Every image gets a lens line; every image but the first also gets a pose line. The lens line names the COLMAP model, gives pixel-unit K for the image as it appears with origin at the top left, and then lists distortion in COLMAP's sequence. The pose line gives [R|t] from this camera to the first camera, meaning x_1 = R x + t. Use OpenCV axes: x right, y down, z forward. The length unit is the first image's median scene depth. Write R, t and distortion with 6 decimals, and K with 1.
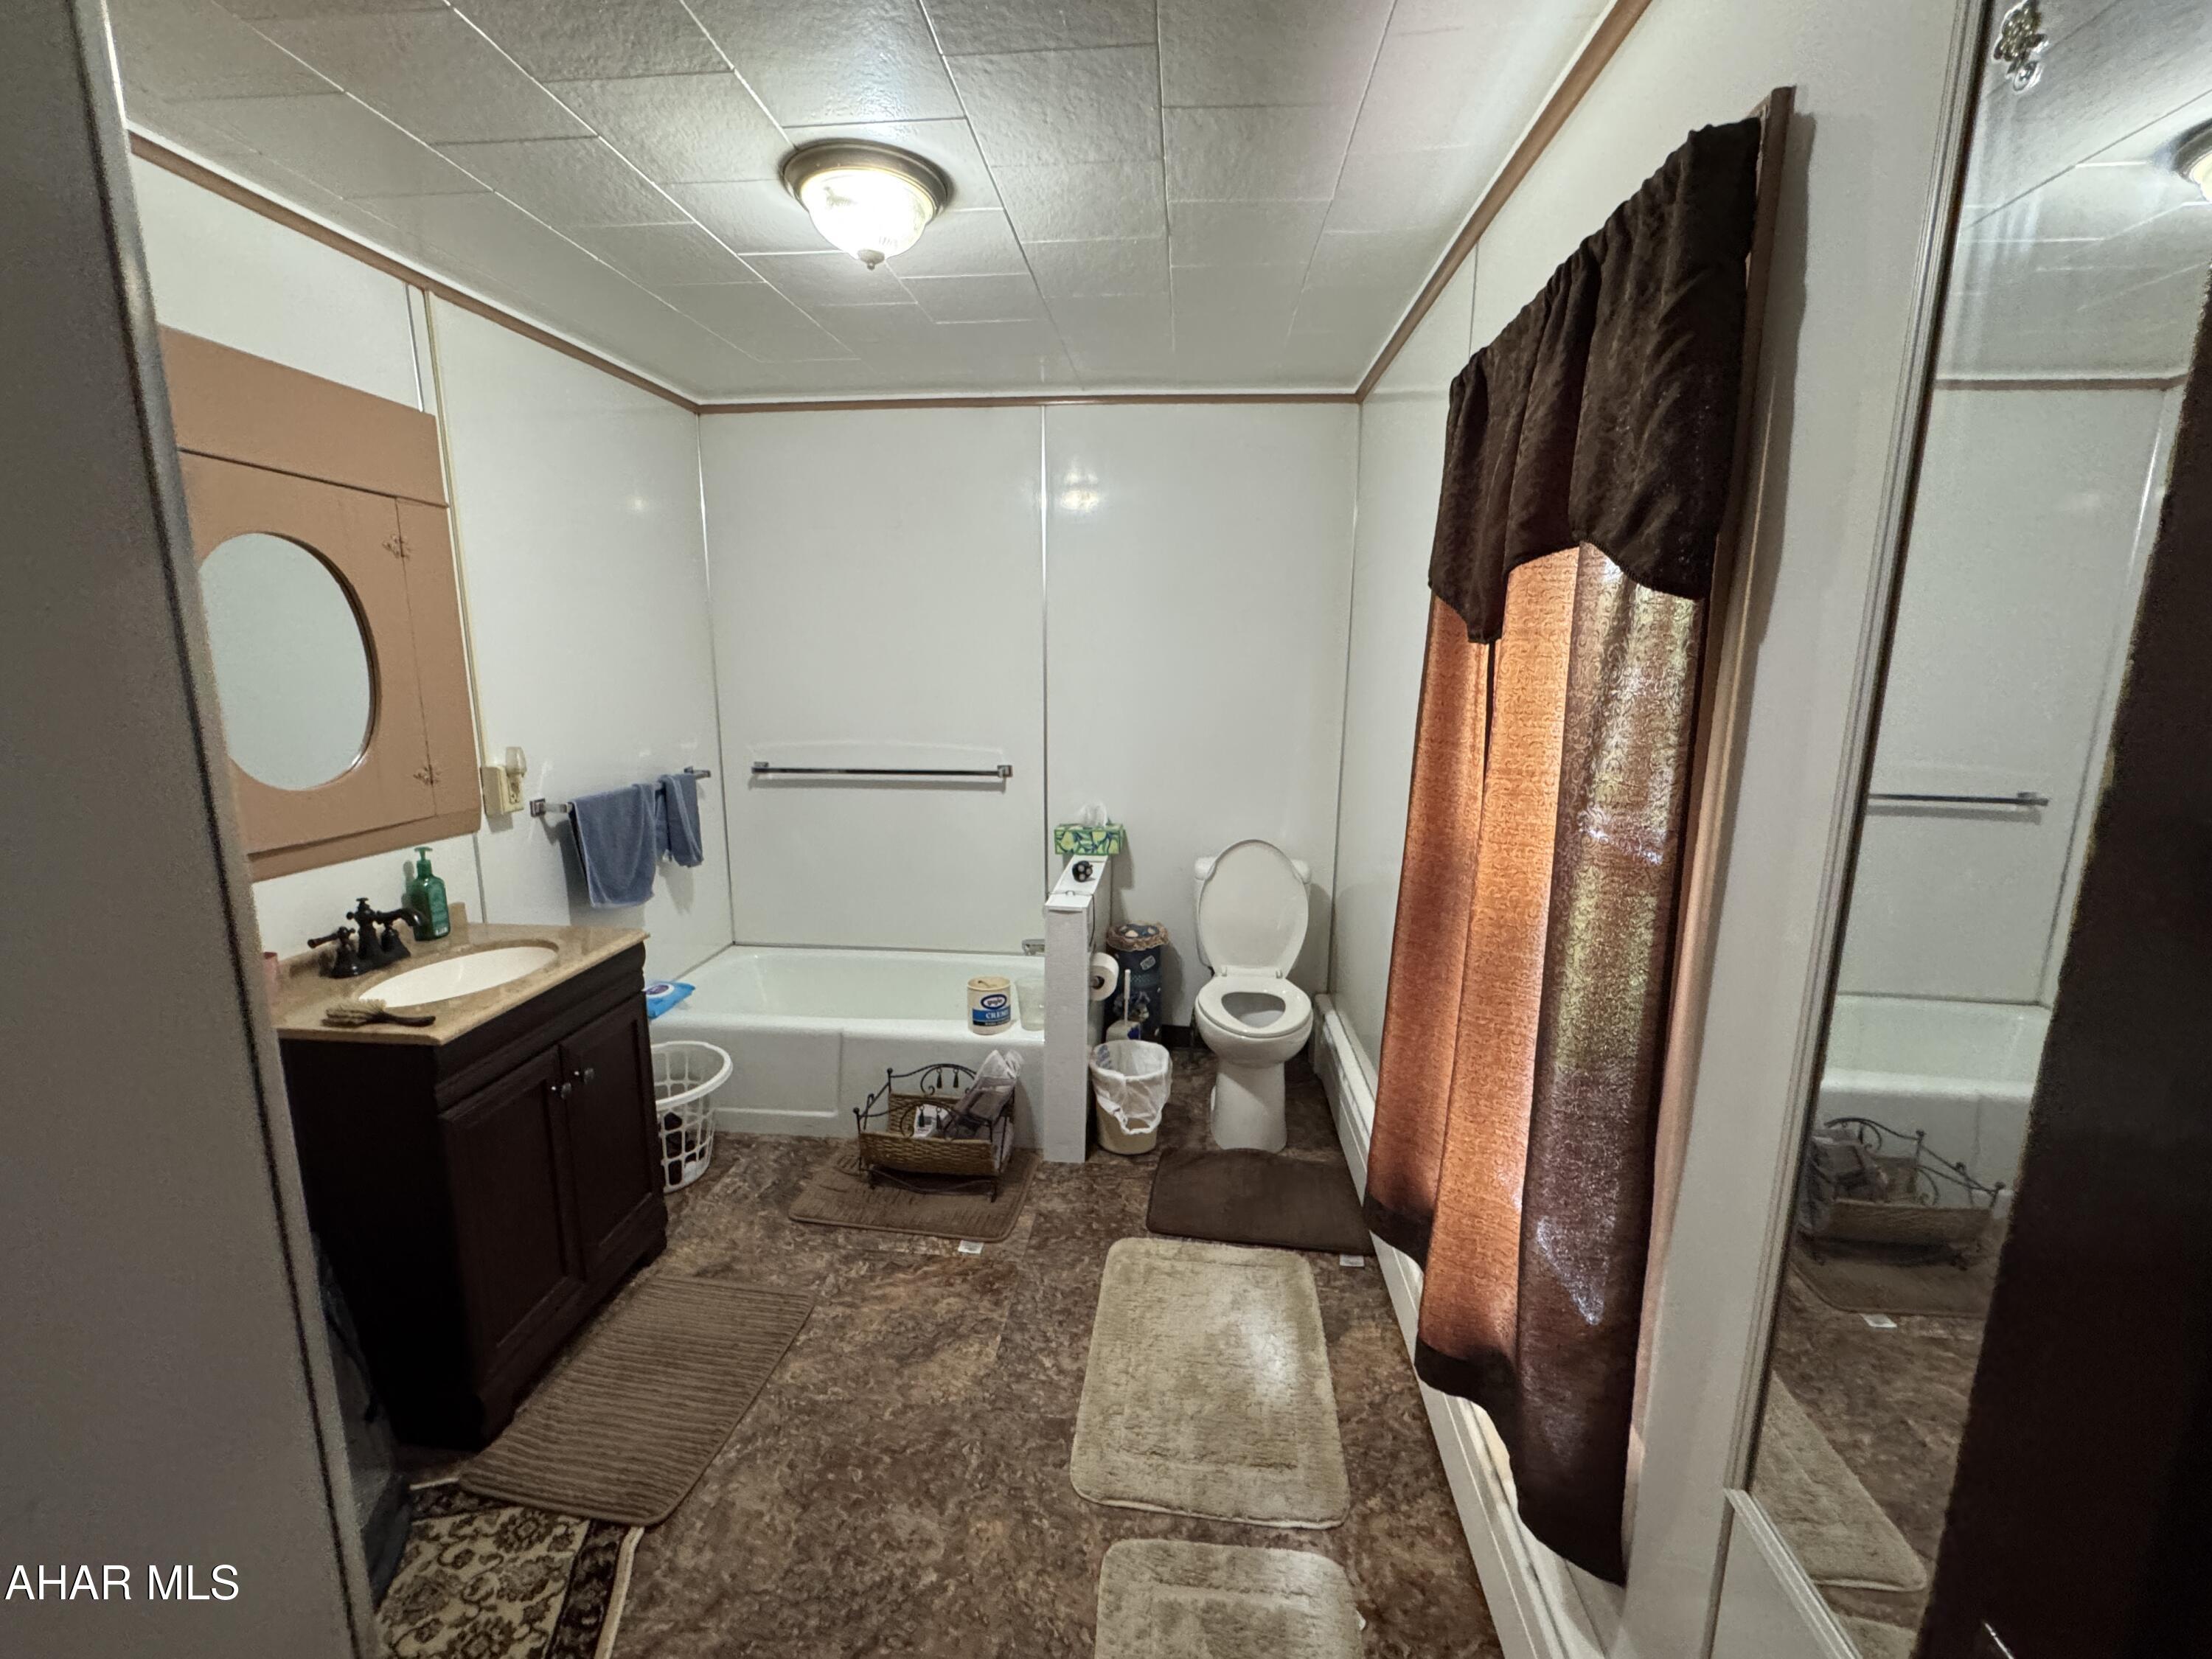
lens RADIAL K [[883.3, 0, 1101.4], [0, 883.3, 824.9], [0, 0, 1]] dist [-0.004163, -0.000354]
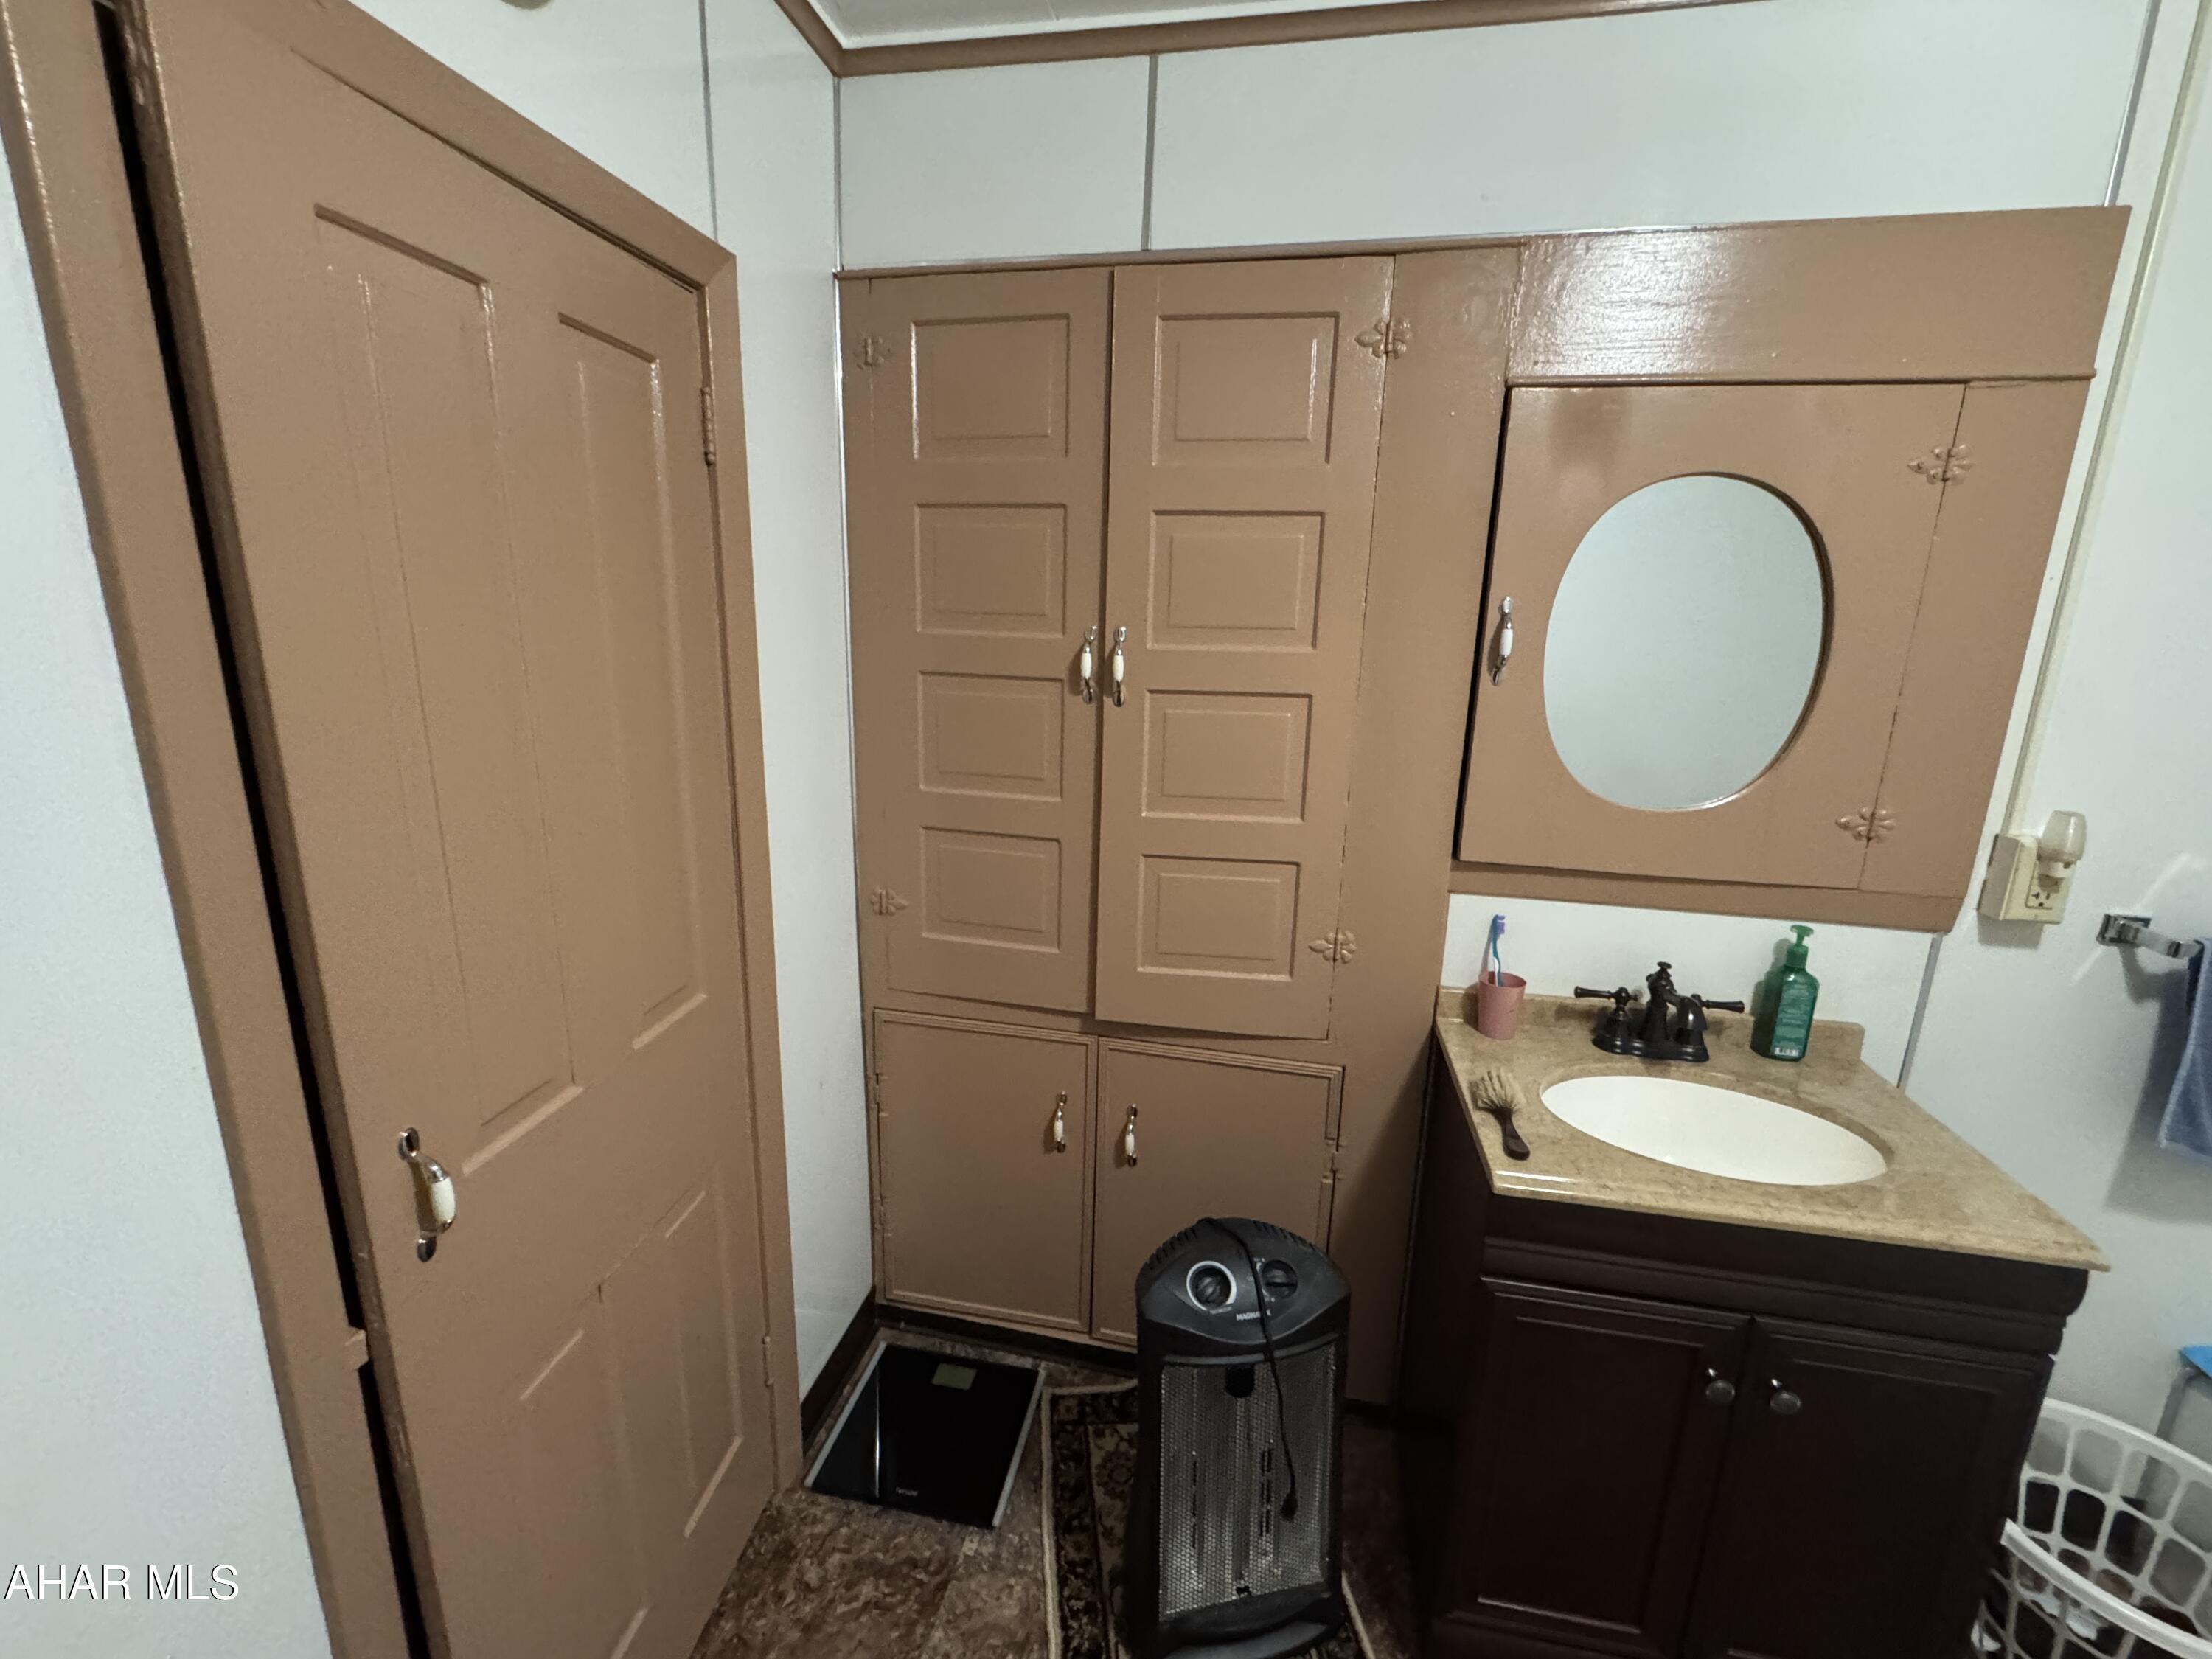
lens RADIAL K [[883.3, 0, 1099.2], [0, 883.3, 833.4], [0, 0, 1]] dist [-0.004163, -0.000354]
pose [[-0.112820, 0.206333, -0.971956, -0.070191], [-0.206260, 0.952030, 0.226045, -0.081596], [0.971971, 0.225978, -0.064850, 0.492834]]
